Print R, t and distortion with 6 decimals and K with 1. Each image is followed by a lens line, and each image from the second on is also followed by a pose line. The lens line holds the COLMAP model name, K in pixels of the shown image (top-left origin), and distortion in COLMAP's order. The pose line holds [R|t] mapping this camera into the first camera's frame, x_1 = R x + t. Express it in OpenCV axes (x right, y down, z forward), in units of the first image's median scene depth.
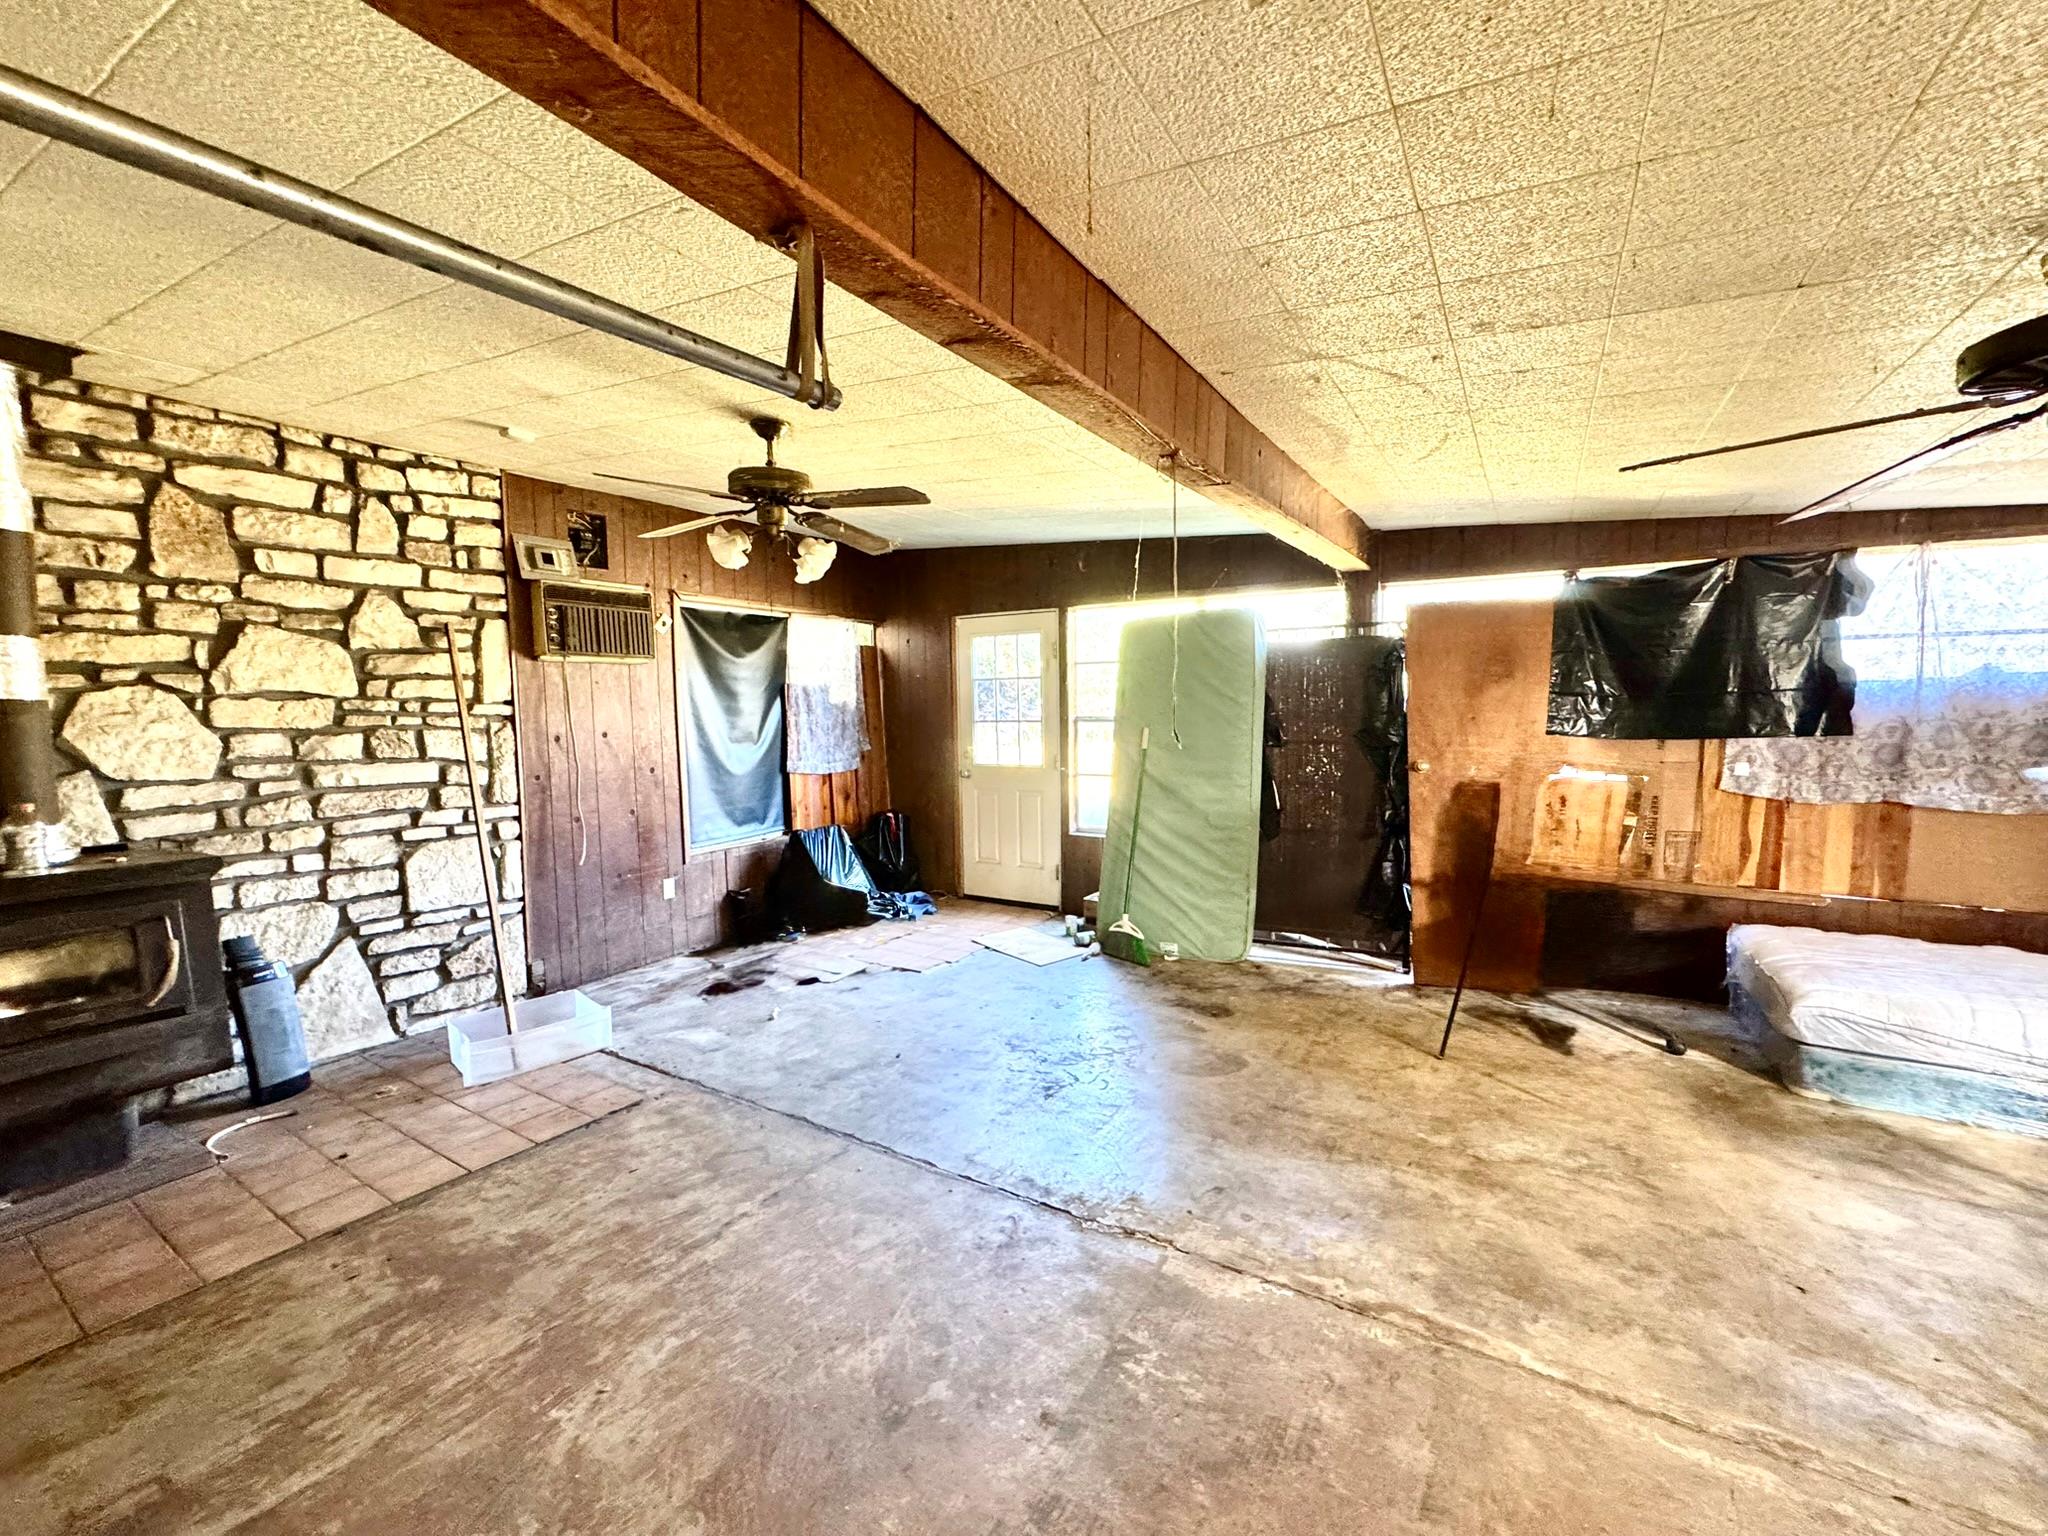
lens RADIAL K [[842.4, 0, 1022.5], [0, 842.4, 775.9], [0, 0, 1]] dist [-0.000483, 0.000203]
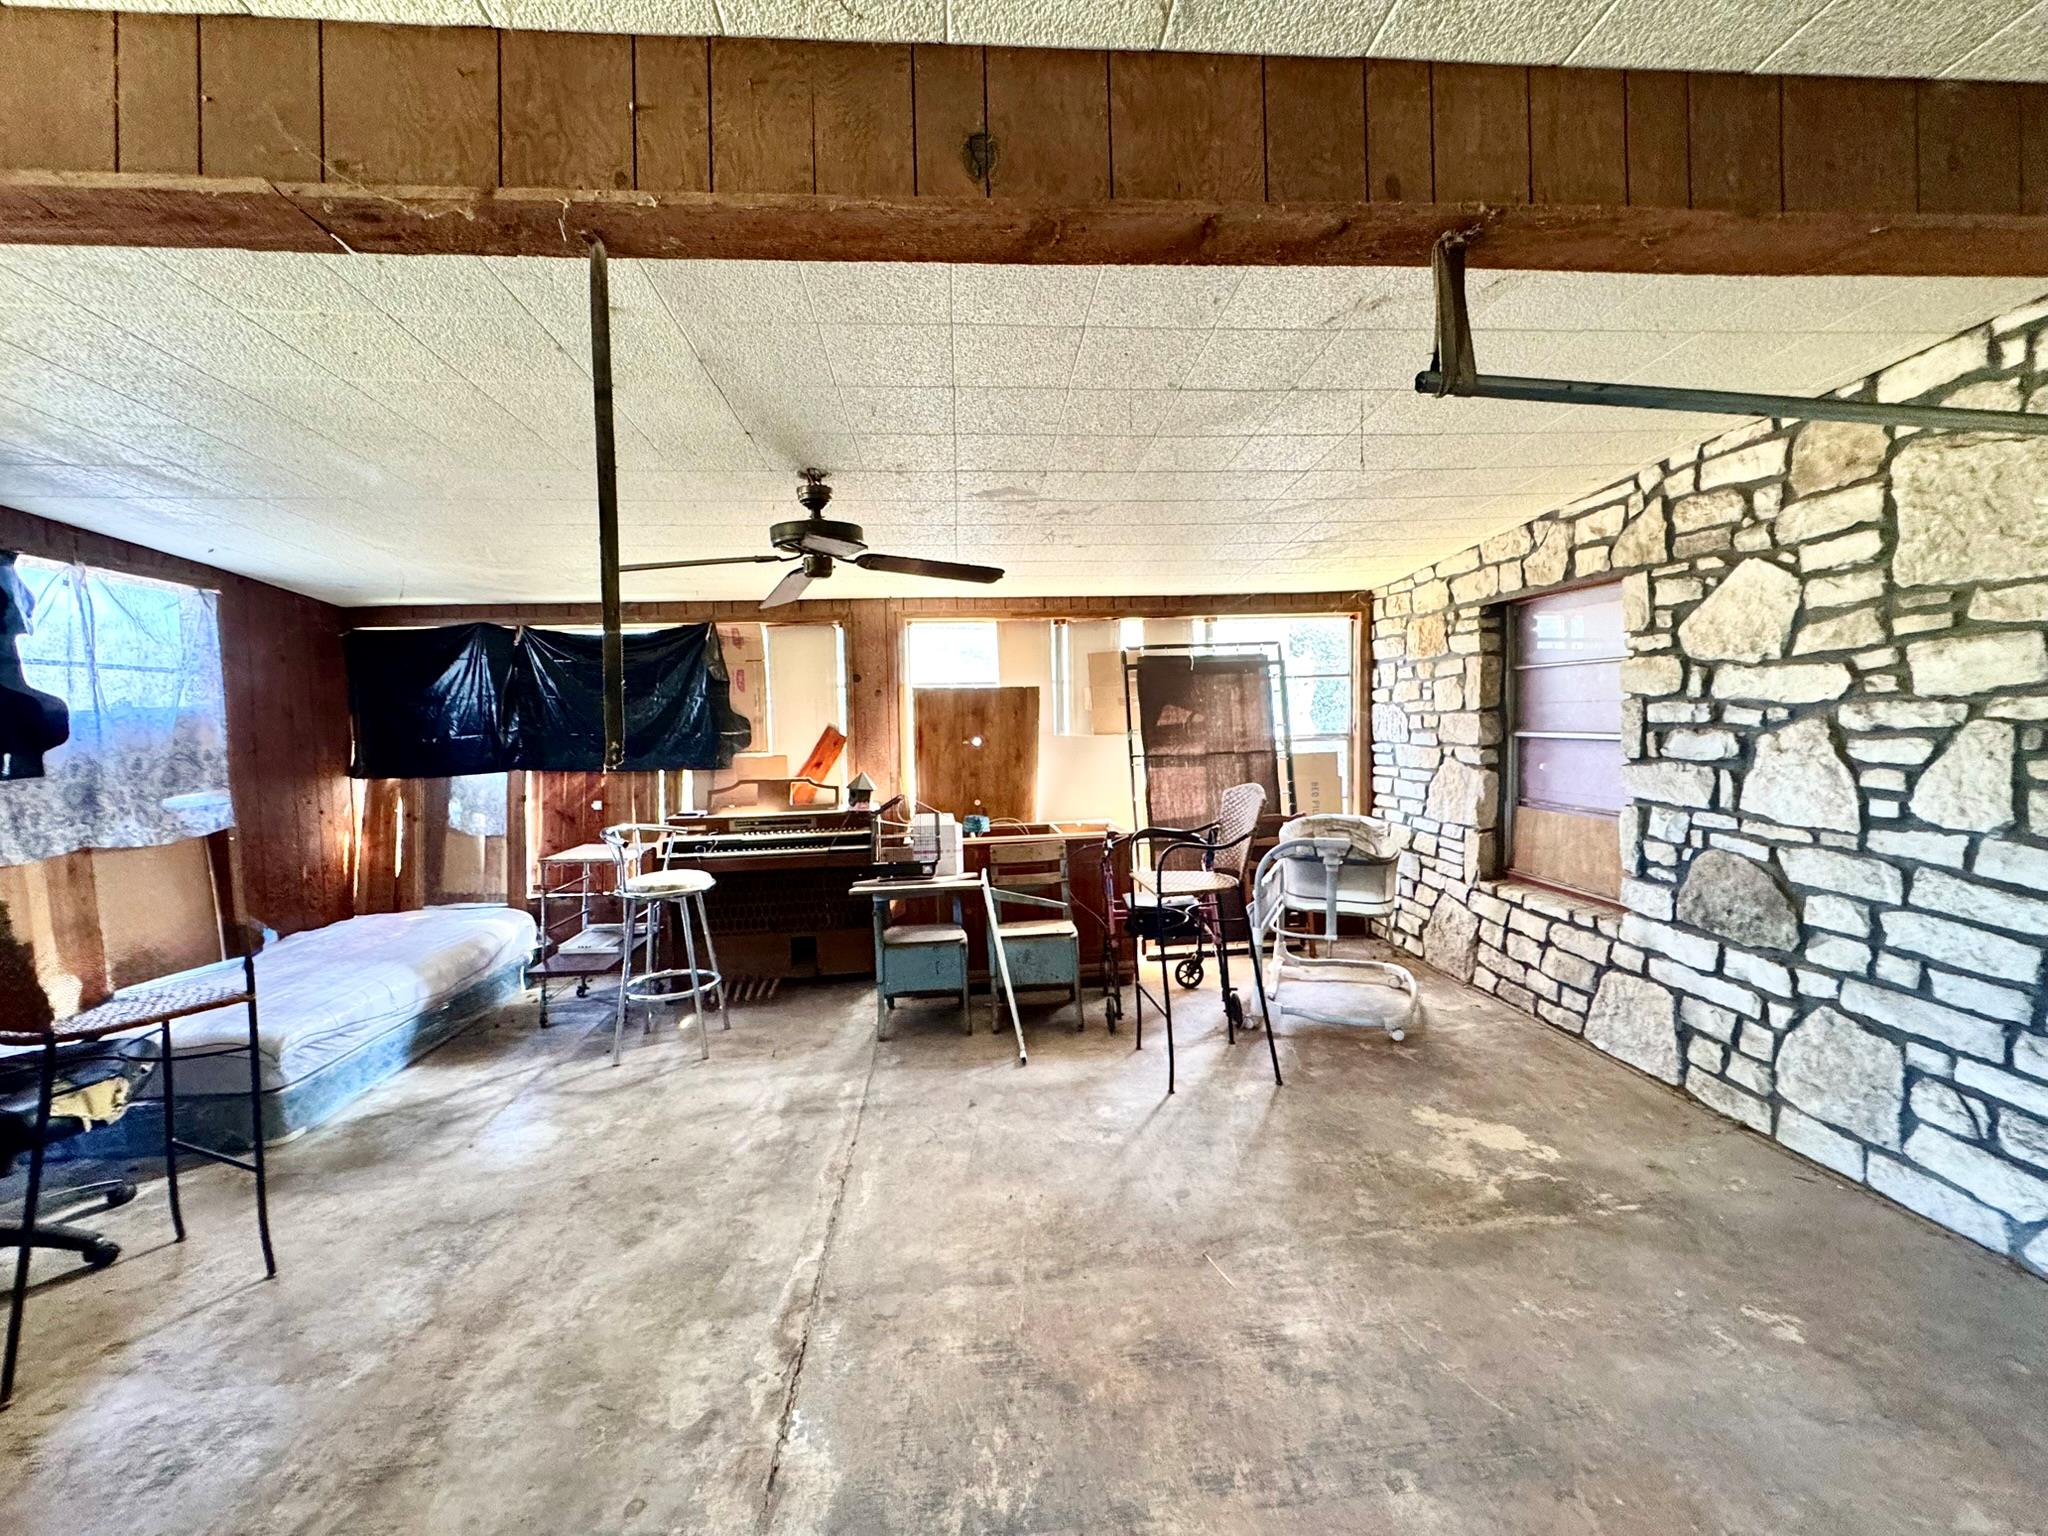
lens RADIAL K [[842.4, 0, 1024.0], [0, 842.4, 758.2], [0, 0, 1]] dist [-0.000483, 0.000203]
pose [[-0.585700, -0.013869, 0.810409, -0.340214], [0.103455, 0.990396, 0.091718, -0.052860], [-0.803898, 0.137560, -0.578640, 0.870072]]
